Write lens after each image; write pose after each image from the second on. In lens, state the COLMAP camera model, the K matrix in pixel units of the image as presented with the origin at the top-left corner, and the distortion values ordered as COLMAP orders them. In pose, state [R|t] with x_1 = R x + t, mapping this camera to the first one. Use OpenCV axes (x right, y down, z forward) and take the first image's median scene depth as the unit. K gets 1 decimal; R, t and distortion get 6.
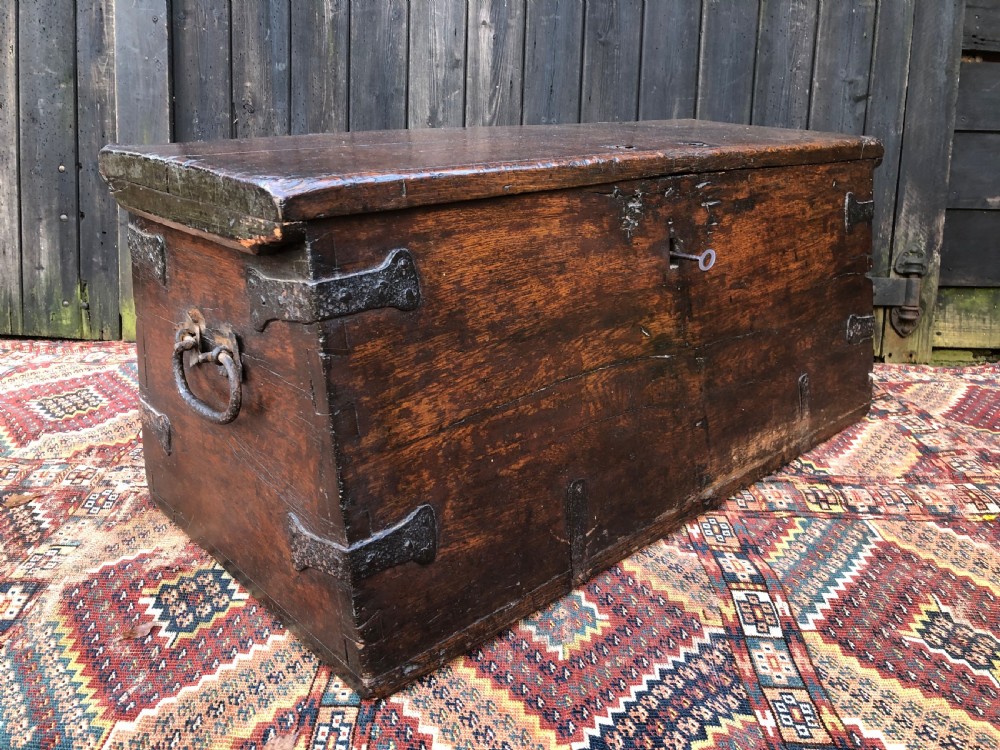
lens RADIAL K [[821.6, 0, 495.3], [0, 821.6, 374.7], [0, 0, 1]] dist [-0.006808, 0.038096]
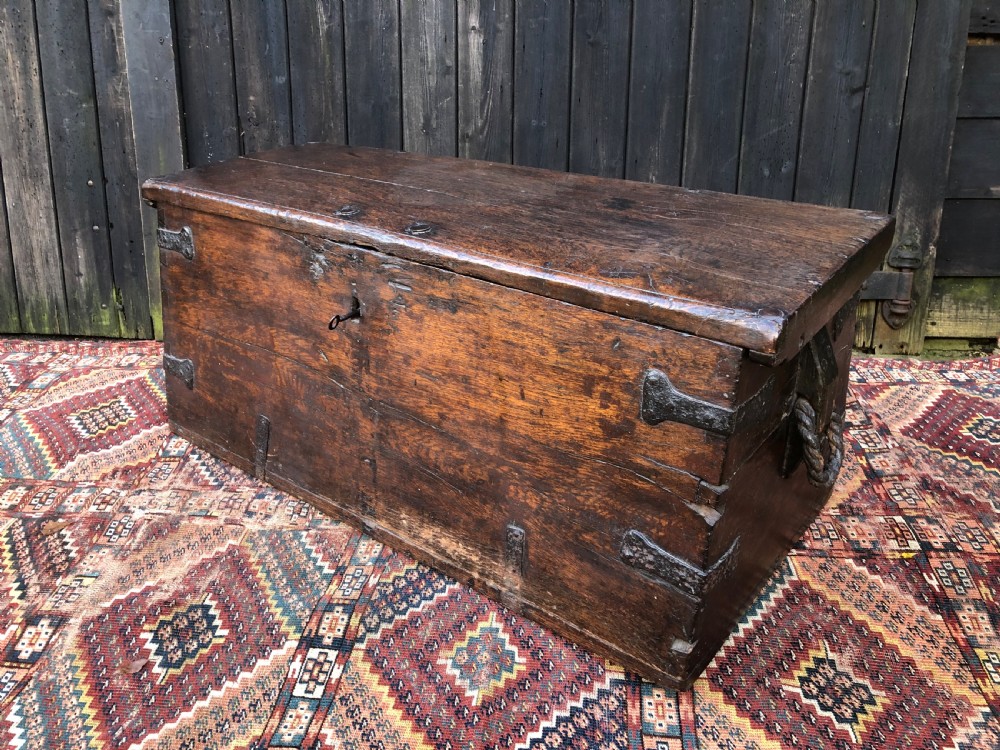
lens RADIAL K [[819.8, 0, 493.5], [0, 819.8, 374.7], [0, 0, 1]] dist [-0.004586, 0.034221]
pose [[0.995517, -0.002315, -0.094559, 0.146130], [0.014522, 0.991588, 0.128614, -0.185186], [0.093466, -0.129411, 0.987176, -0.071776]]
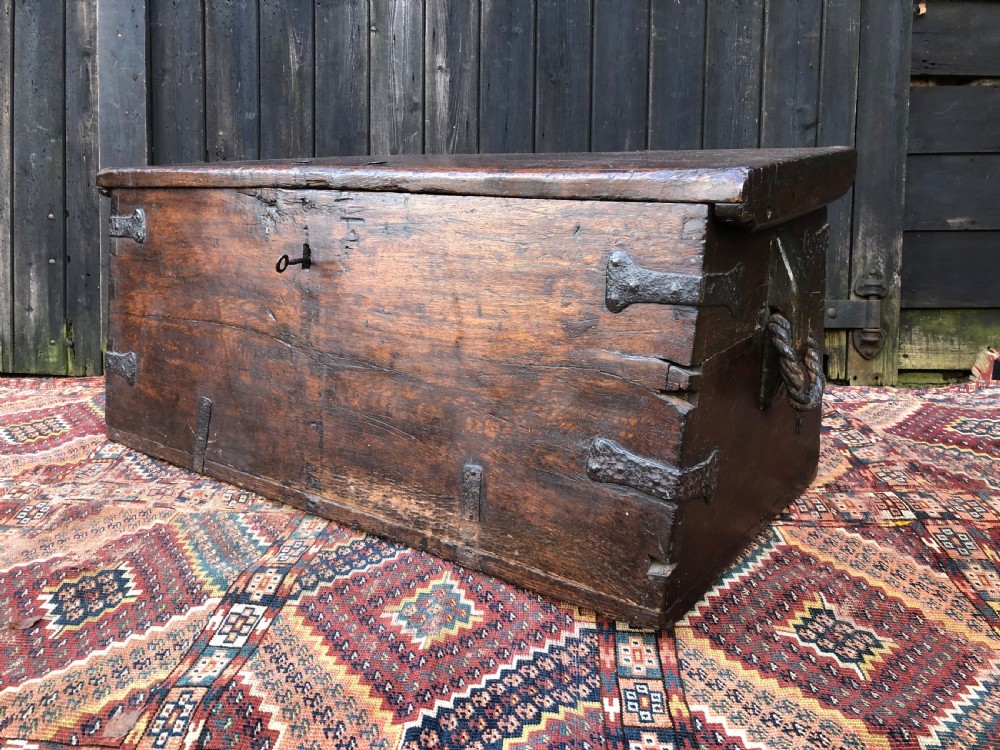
lens RADIAL K [[821.6, 0, 495.3], [0, 821.6, 374.7], [0, 0, 1]] dist [-0.006808, 0.038096]
pose [[0.997925, -0.017500, -0.061960, 0.158851], [0.013160, 0.997477, -0.069764, 0.052173], [0.063024, 0.068804, 0.995637, -0.021524]]
